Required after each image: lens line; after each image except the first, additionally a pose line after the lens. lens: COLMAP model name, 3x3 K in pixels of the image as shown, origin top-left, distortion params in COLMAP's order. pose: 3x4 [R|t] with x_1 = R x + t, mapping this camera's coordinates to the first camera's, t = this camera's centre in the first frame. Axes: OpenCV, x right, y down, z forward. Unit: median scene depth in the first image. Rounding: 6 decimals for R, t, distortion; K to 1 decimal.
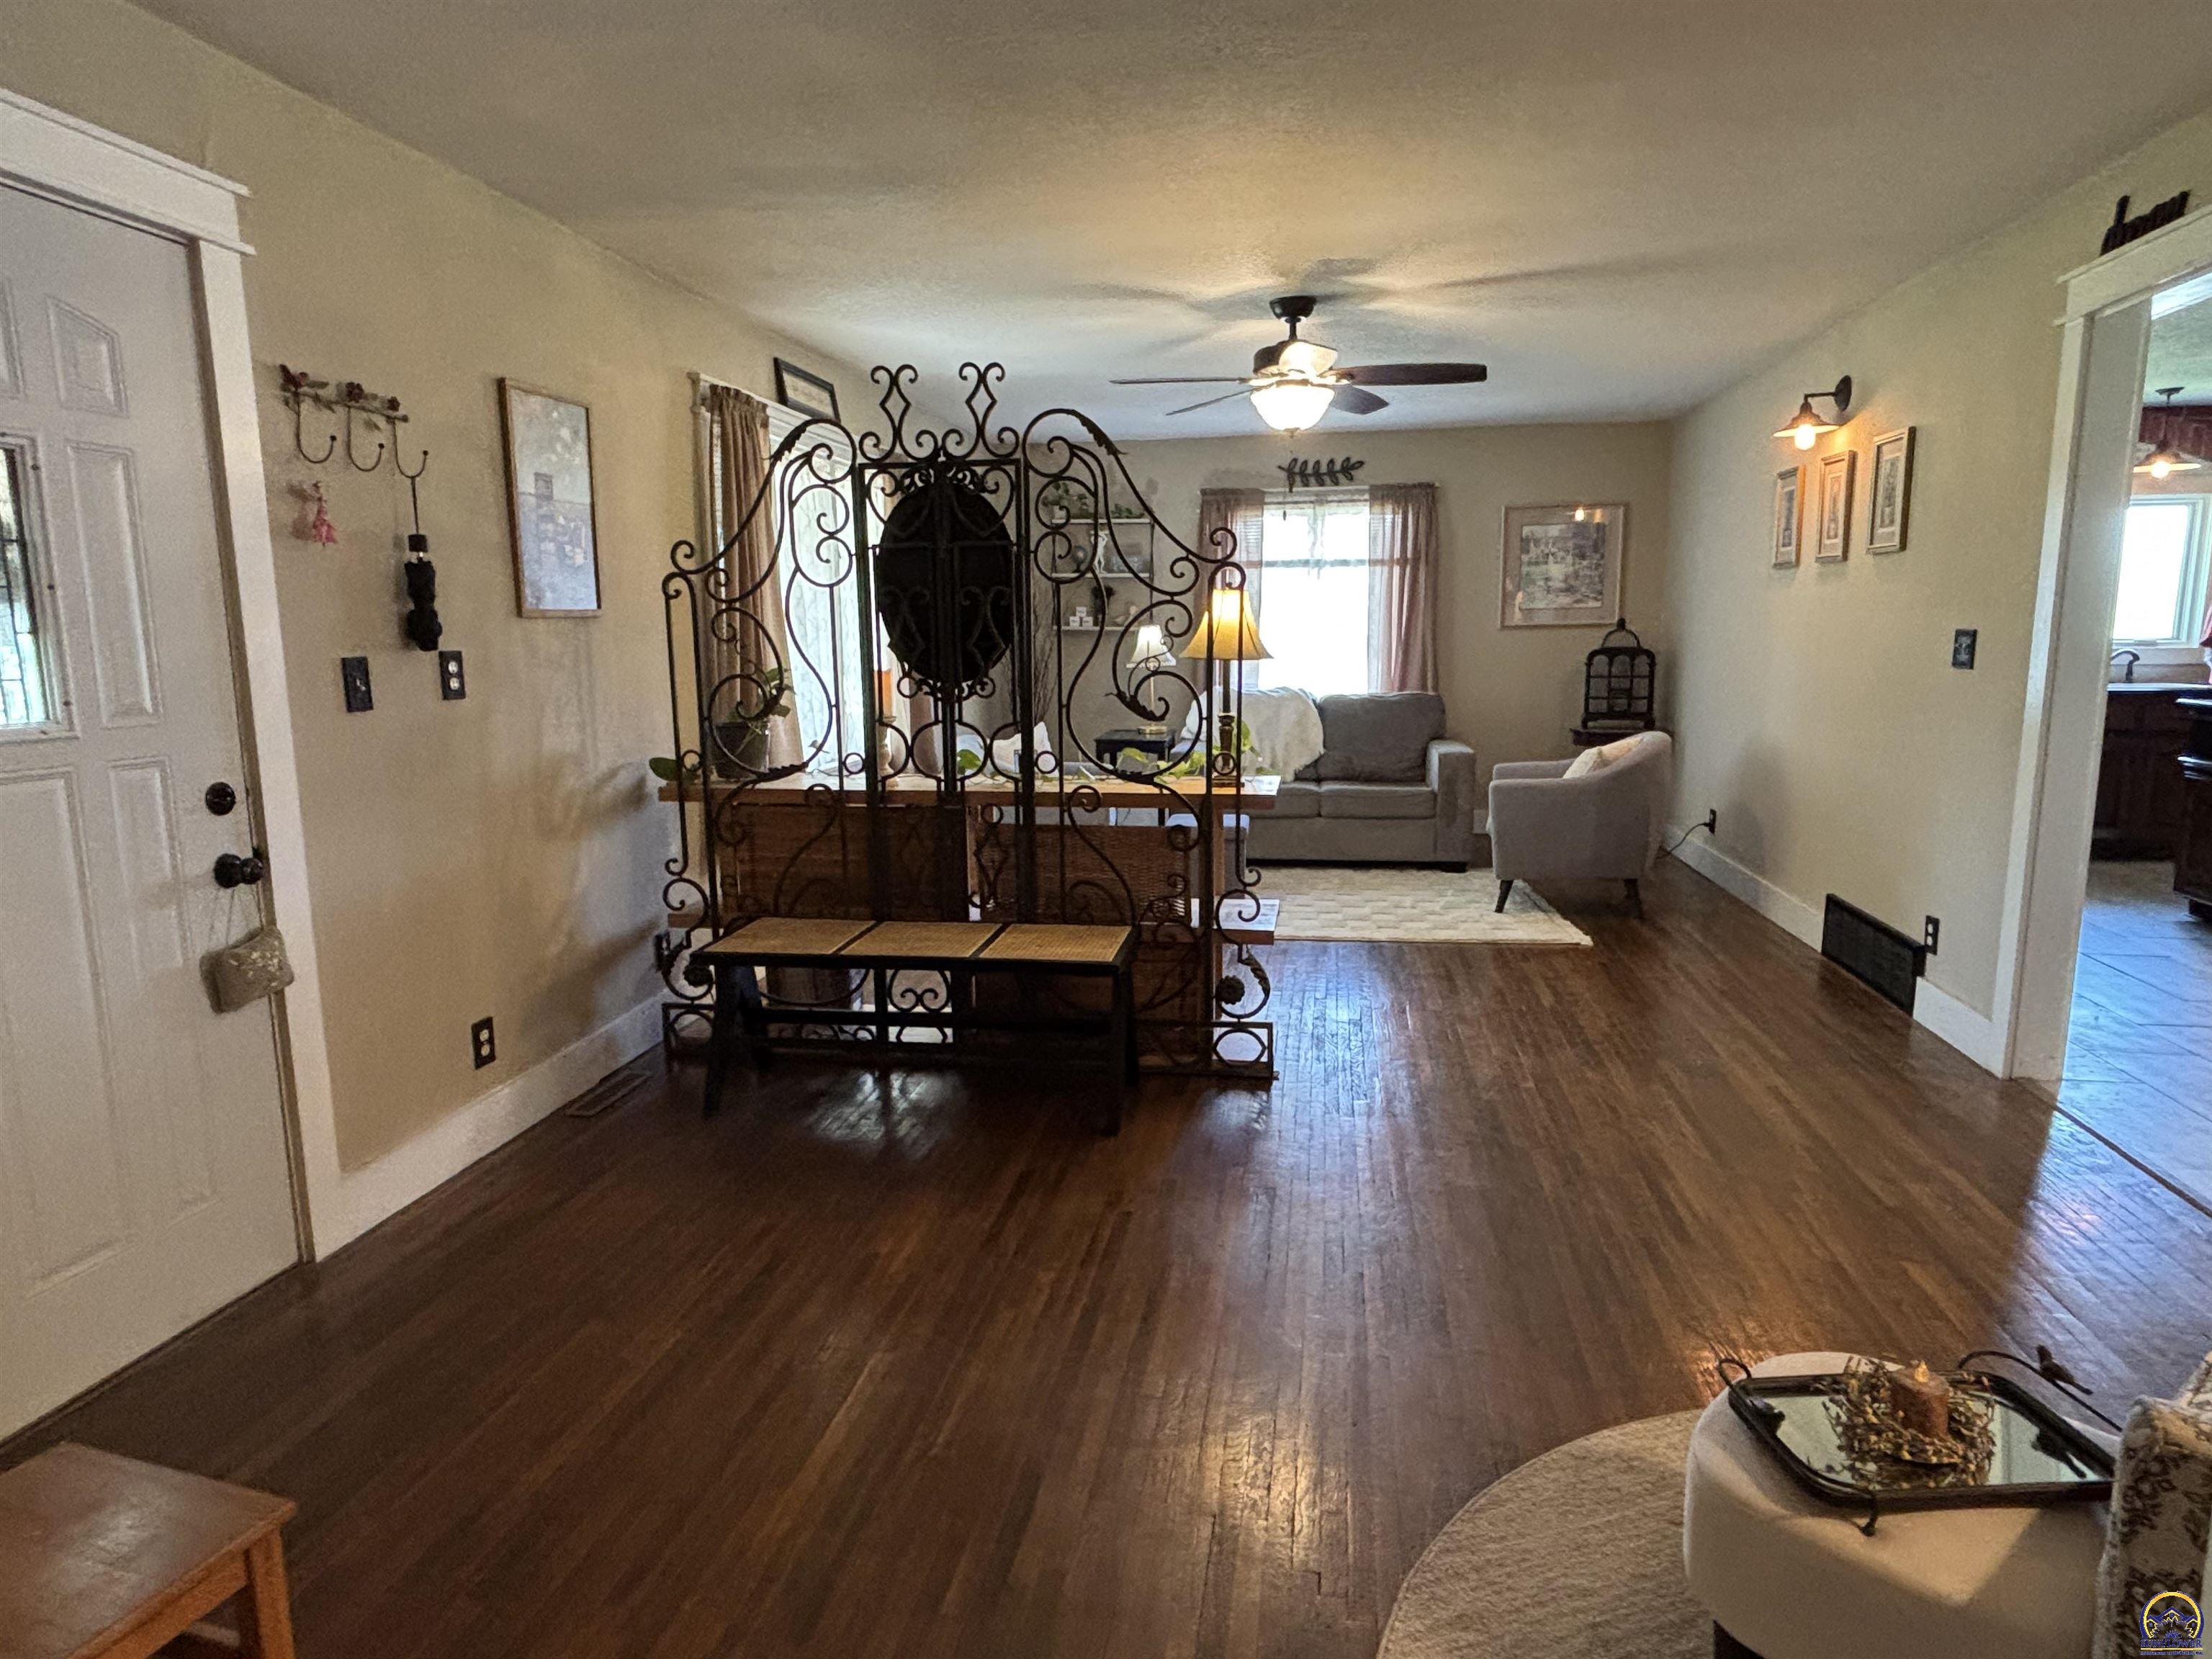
lens RADIAL K [[1297.7, 0, 1104.5], [0, 1297.7, 826.1], [0, 0, 1]] dist [0.008406, -0.003879]
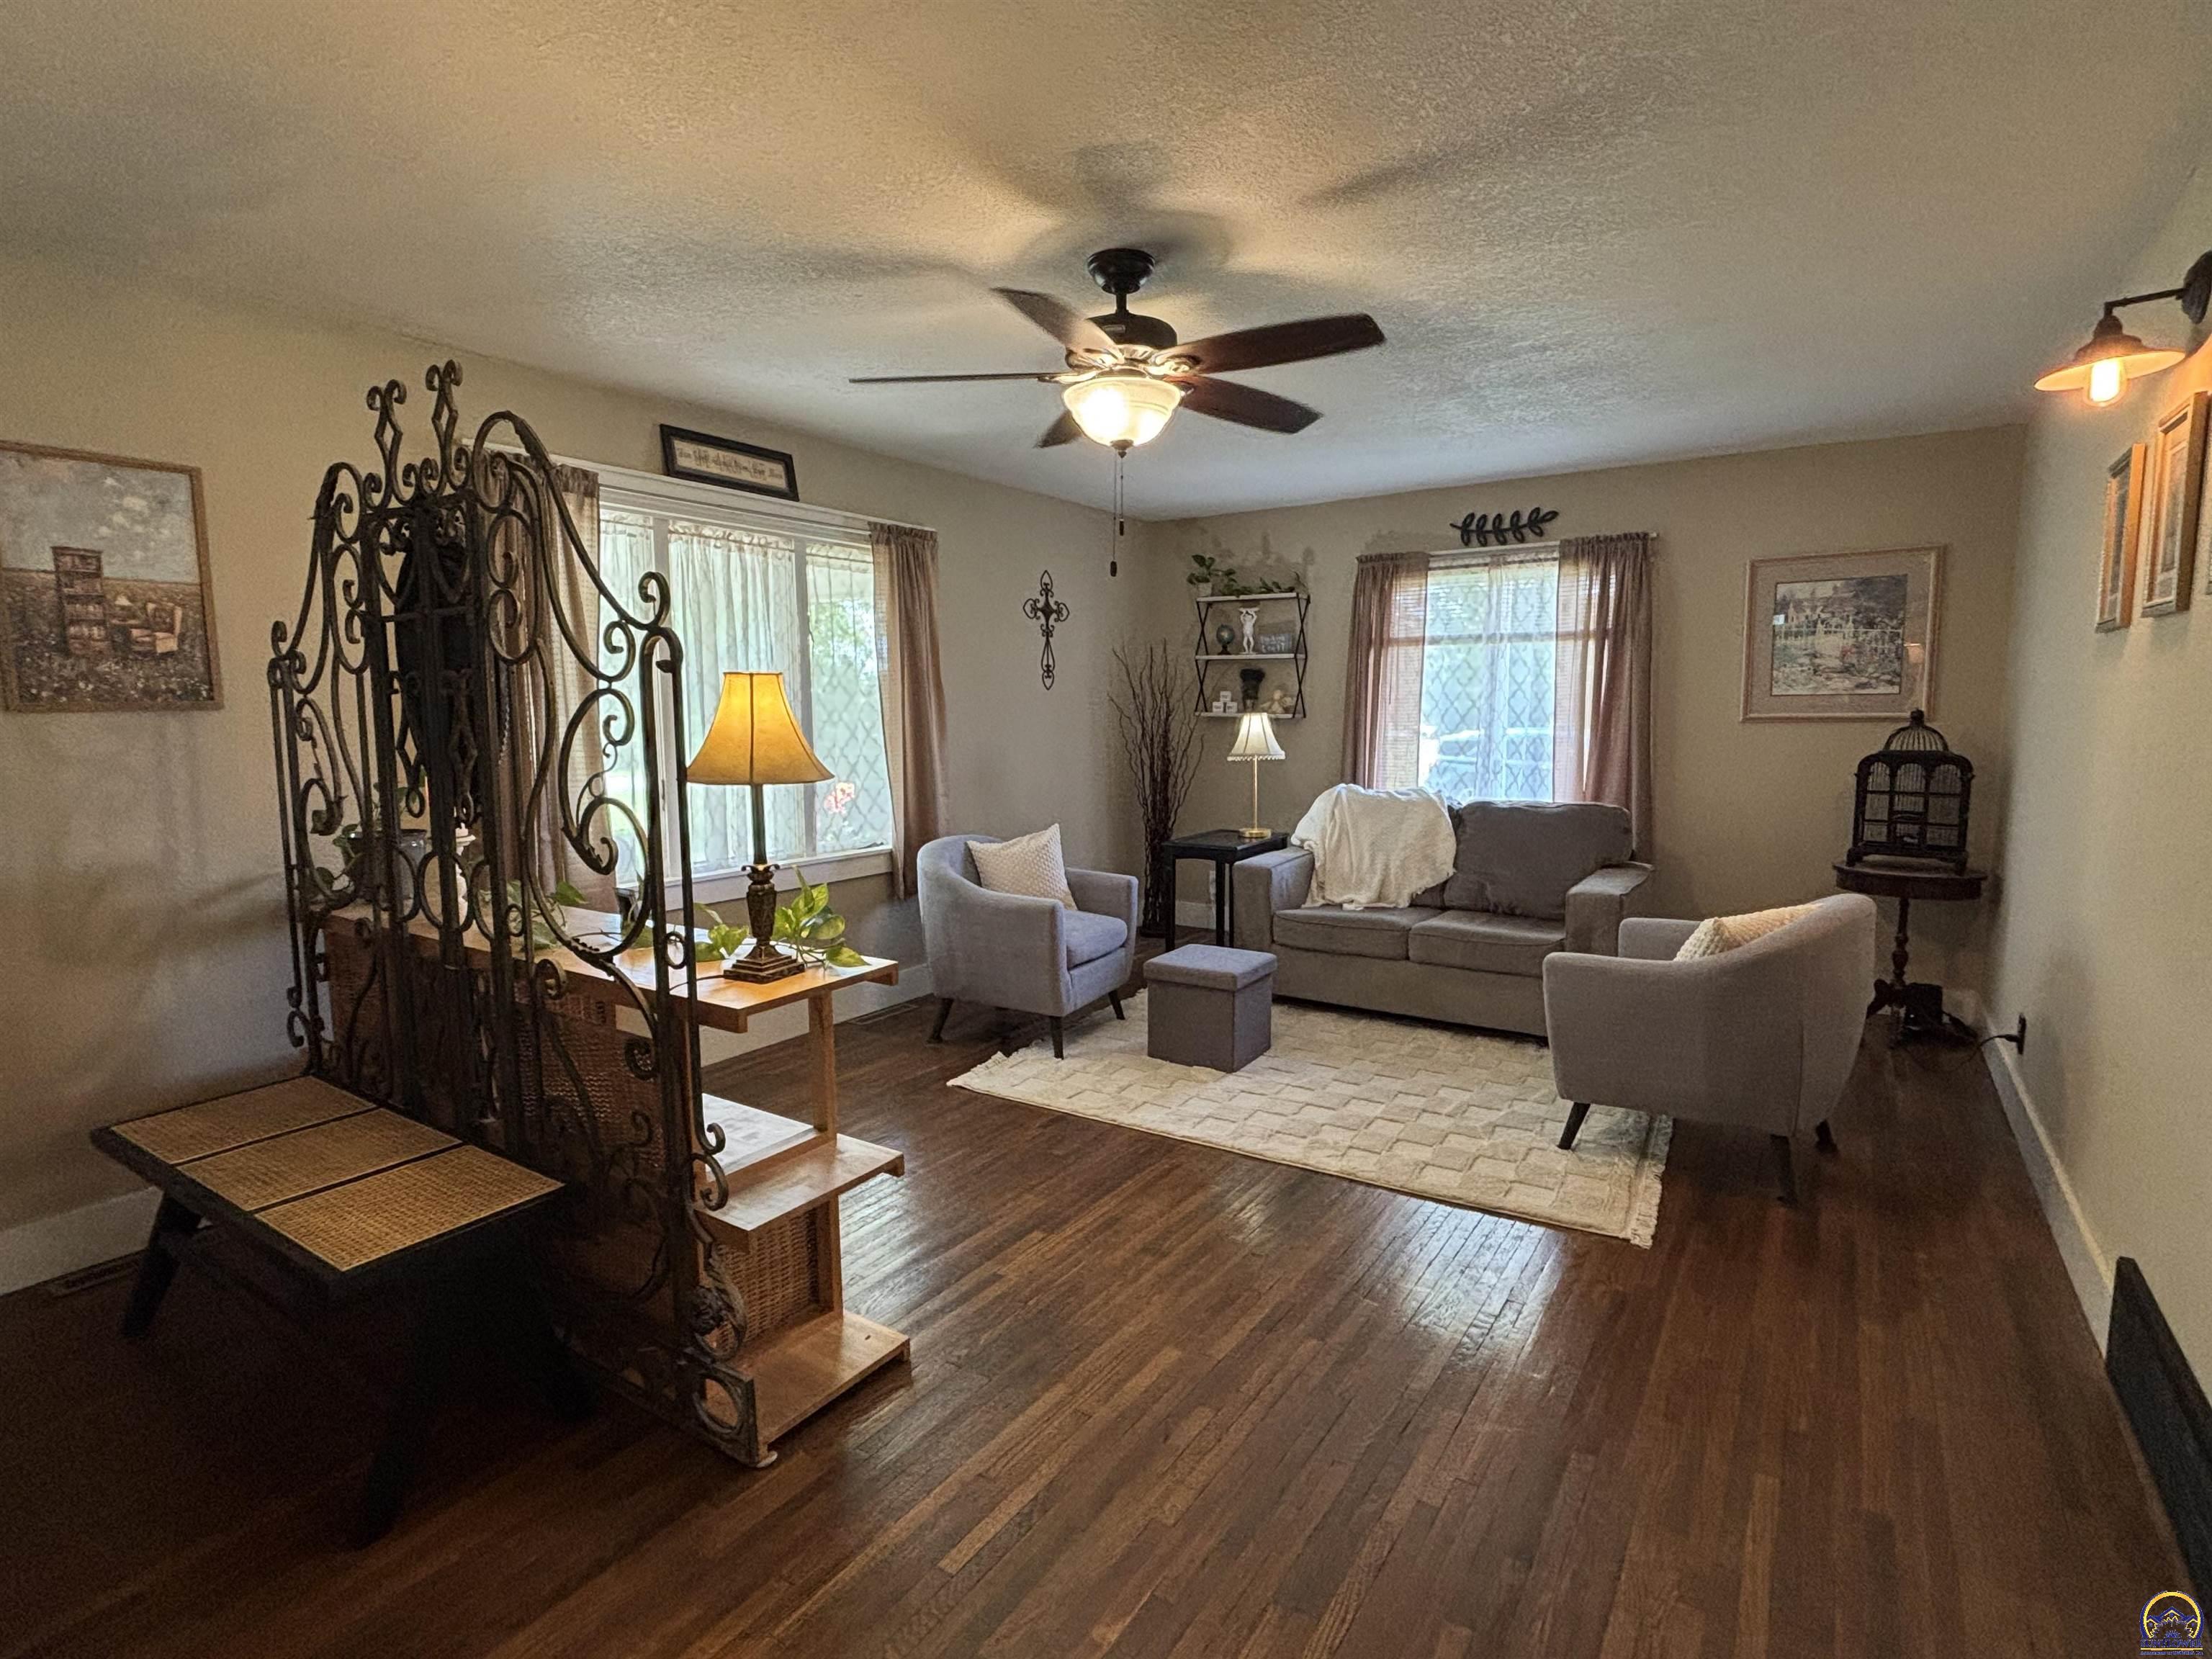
lens RADIAL K [[1086.2, 0, 1102.5], [0, 1086.2, 831.4], [0, 0, 1]] dist [-0.014481, 0.001985]
pose [[0.908884, 0.054283, -0.413502, 0.242278], [-0.068892, 0.997414, -0.020489, -0.053503], [0.411321, 0.047109, 0.910273, 0.299836]]
